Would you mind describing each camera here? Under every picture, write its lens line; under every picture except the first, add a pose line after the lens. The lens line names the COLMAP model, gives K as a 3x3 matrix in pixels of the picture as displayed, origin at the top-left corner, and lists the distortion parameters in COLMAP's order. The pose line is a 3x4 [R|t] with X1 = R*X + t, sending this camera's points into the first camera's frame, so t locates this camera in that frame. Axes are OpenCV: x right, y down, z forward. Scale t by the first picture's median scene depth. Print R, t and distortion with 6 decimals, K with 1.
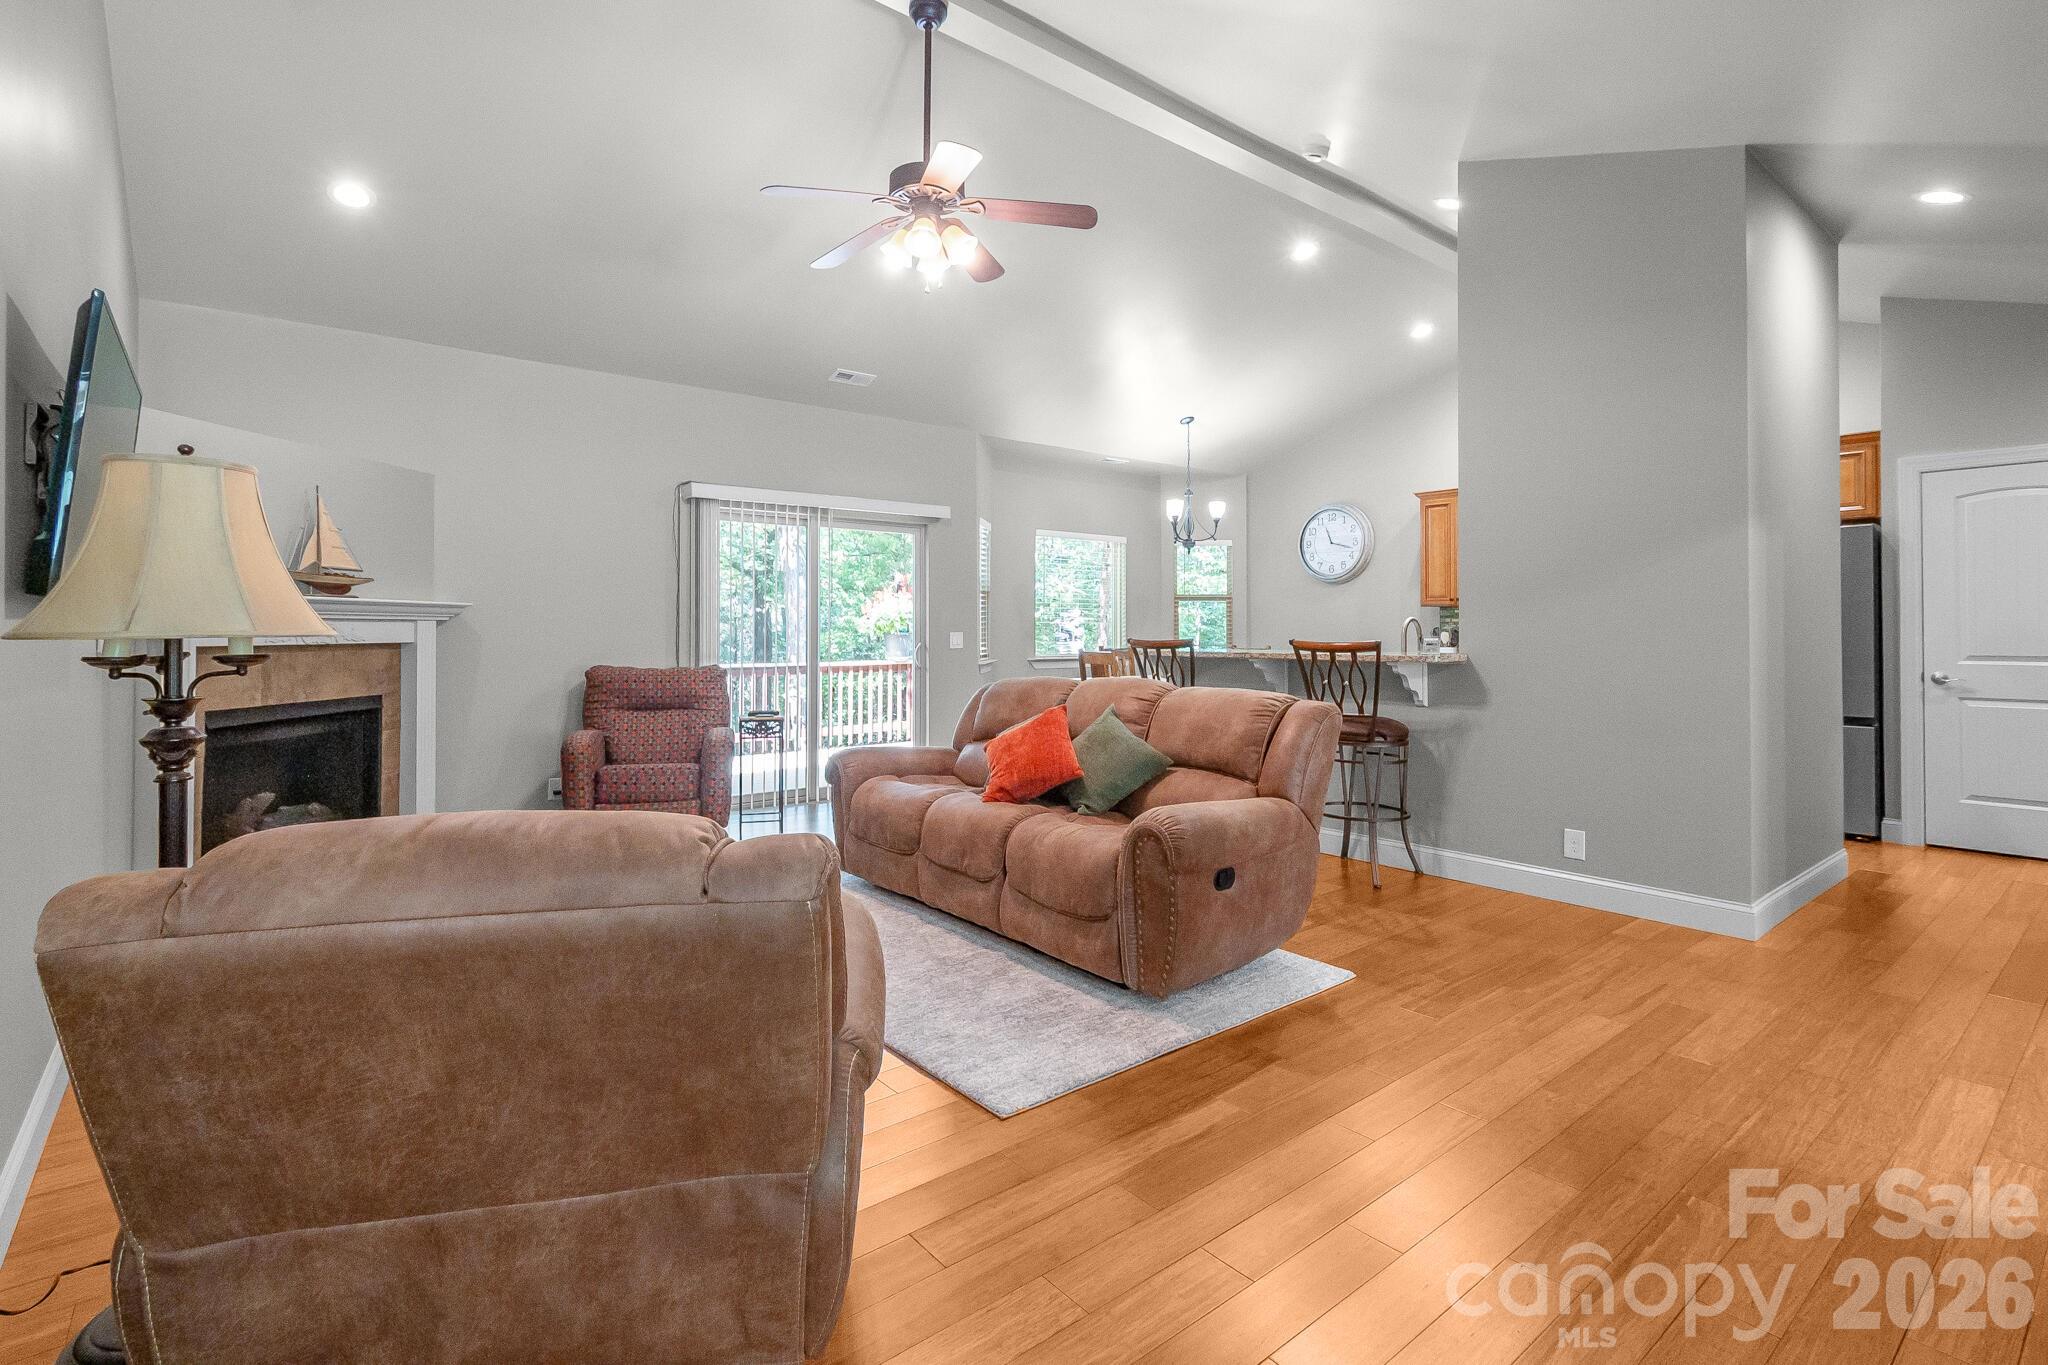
lens RADIAL K [[943.3, 0, 978.3], [0, 943.3, 618.5], [0, 0, 1]] dist [0.008463, -0.005641]
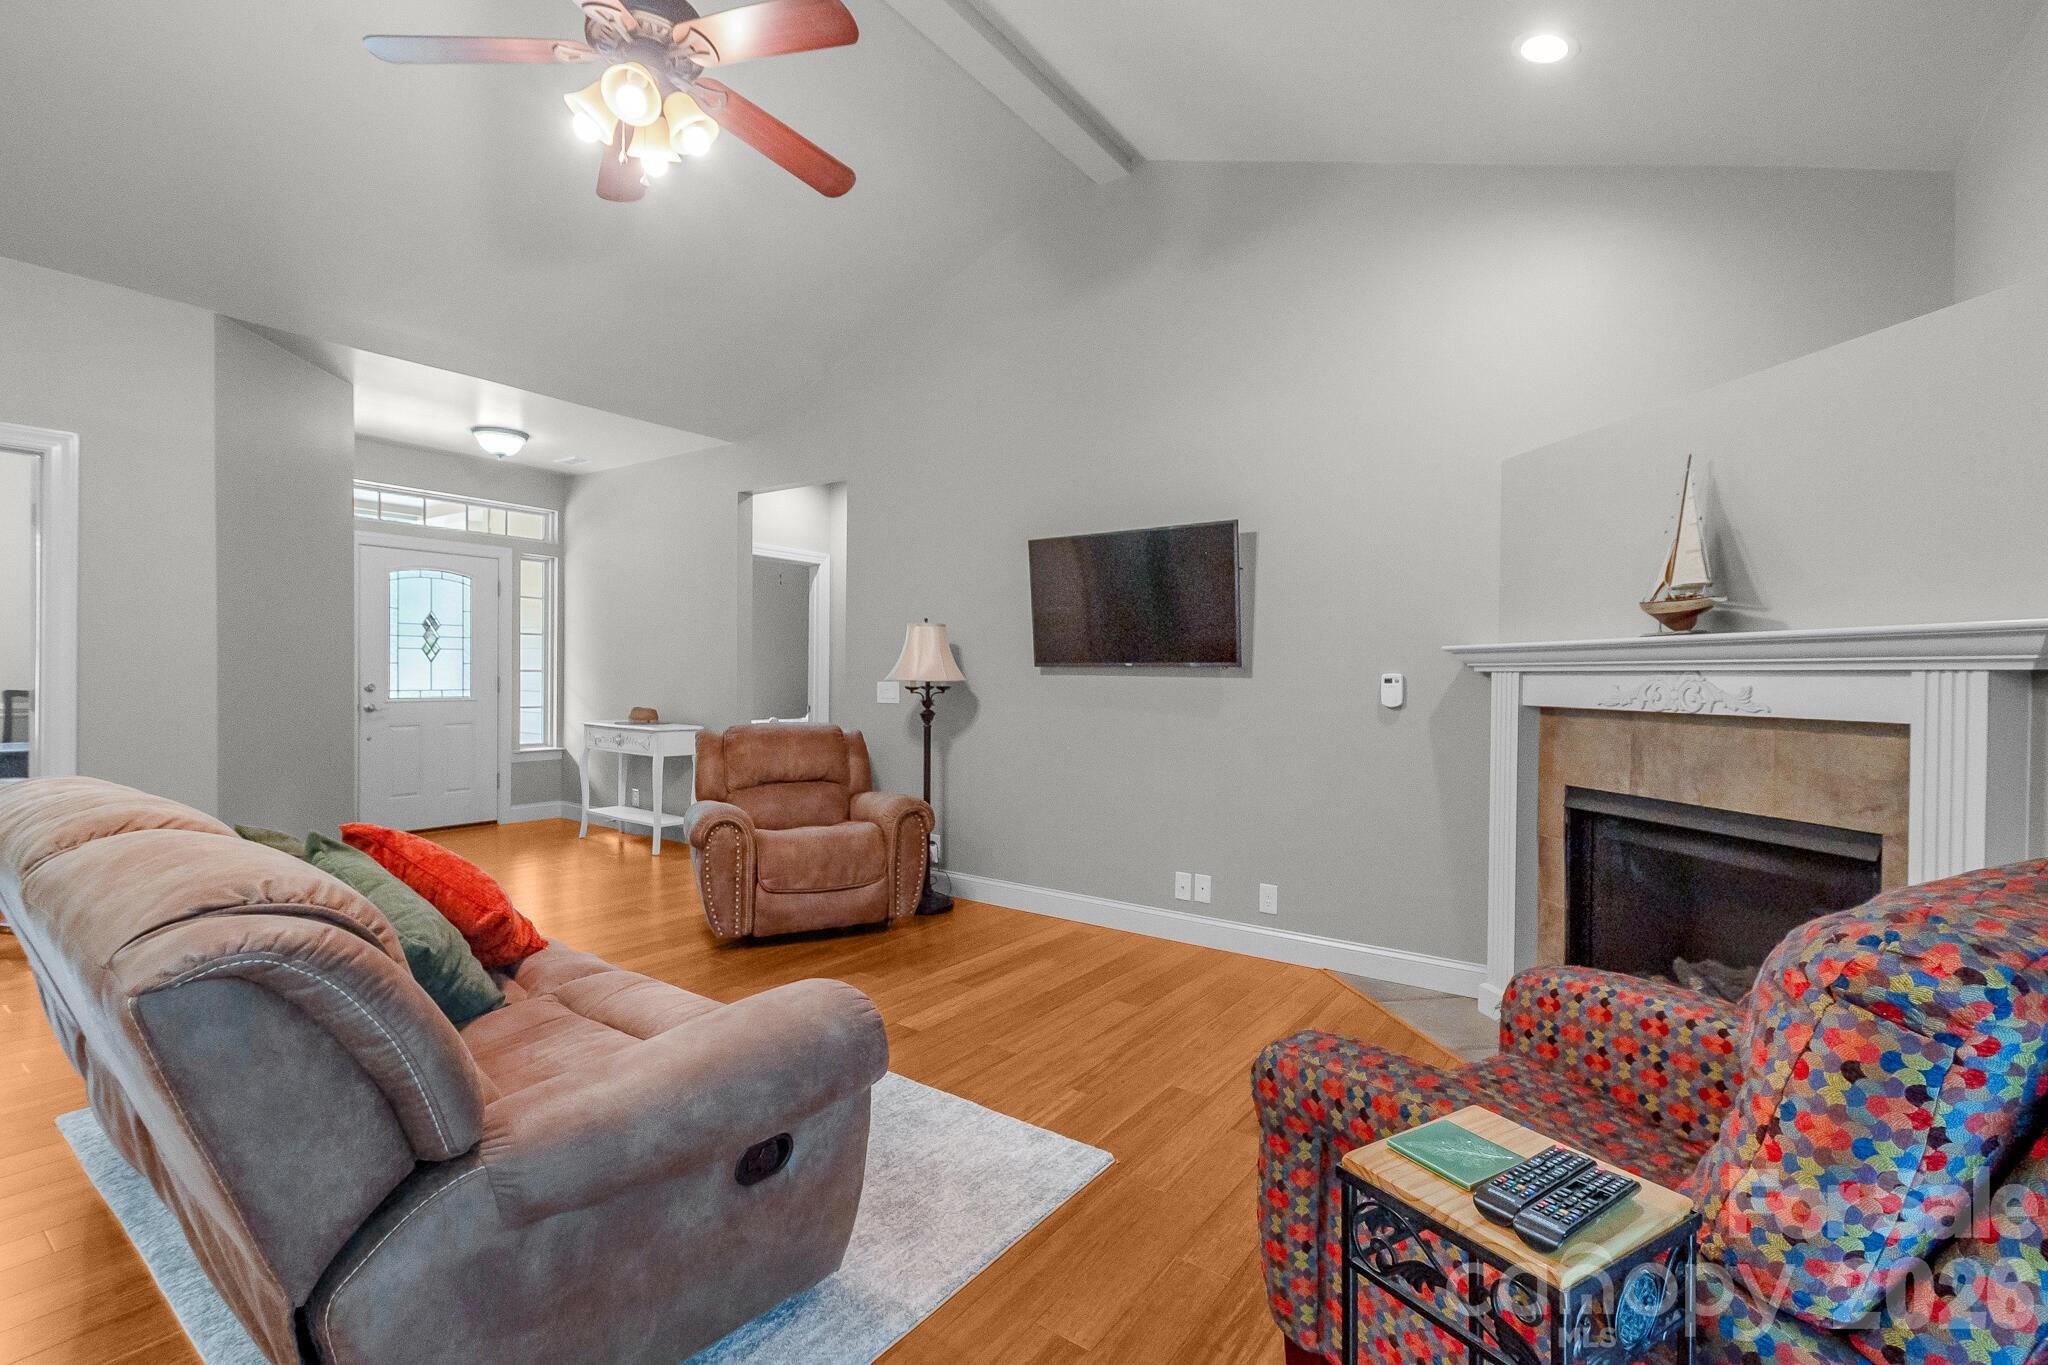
lens RADIAL K [[900.7, 0, 1020.0], [0, 900.7, 684.7], [0, 0, 1]] dist [-0.002491, -0.000363]
pose [[-0.963216, -0.004859, -0.268685, -0.114735], [-0.005049, 0.999987, 0.000019, 0.010306], [0.268682, 0.001375, -0.963228, 1.323326]]
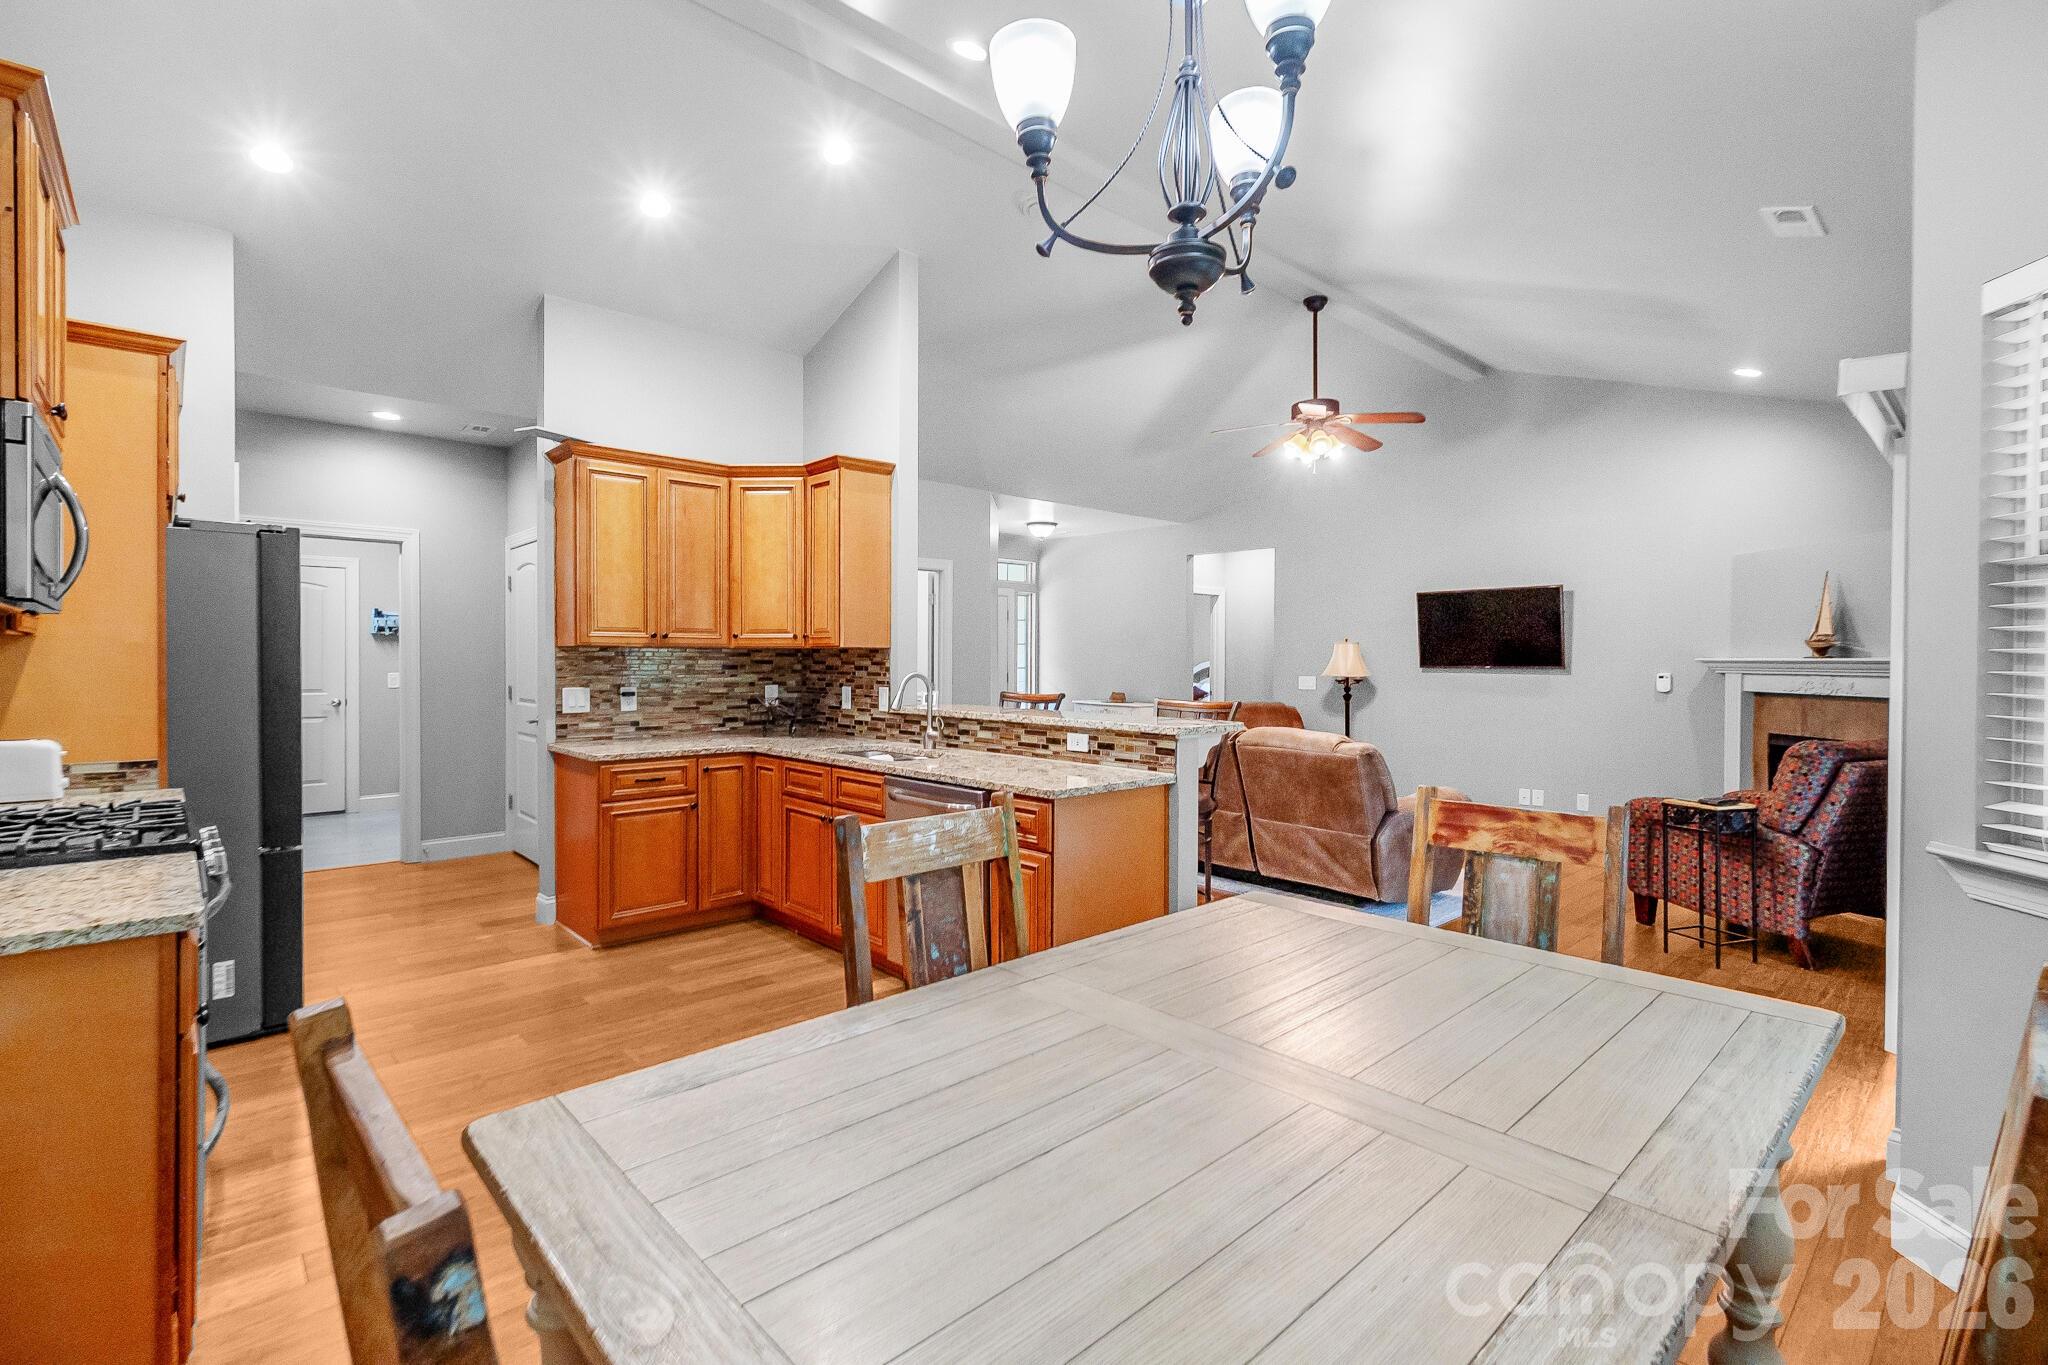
lens RADIAL K [[943.3, 0, 989.2], [0, 943.3, 663.7], [0, 0, 1]] dist [0.008463, -0.005641]
pose [[-0.998287, -0.001574, -0.058483, 0.472264], [-0.001209, 0.999980, -0.006286, -0.004973], [0.058492, -0.006204, -0.998269, 2.033435]]
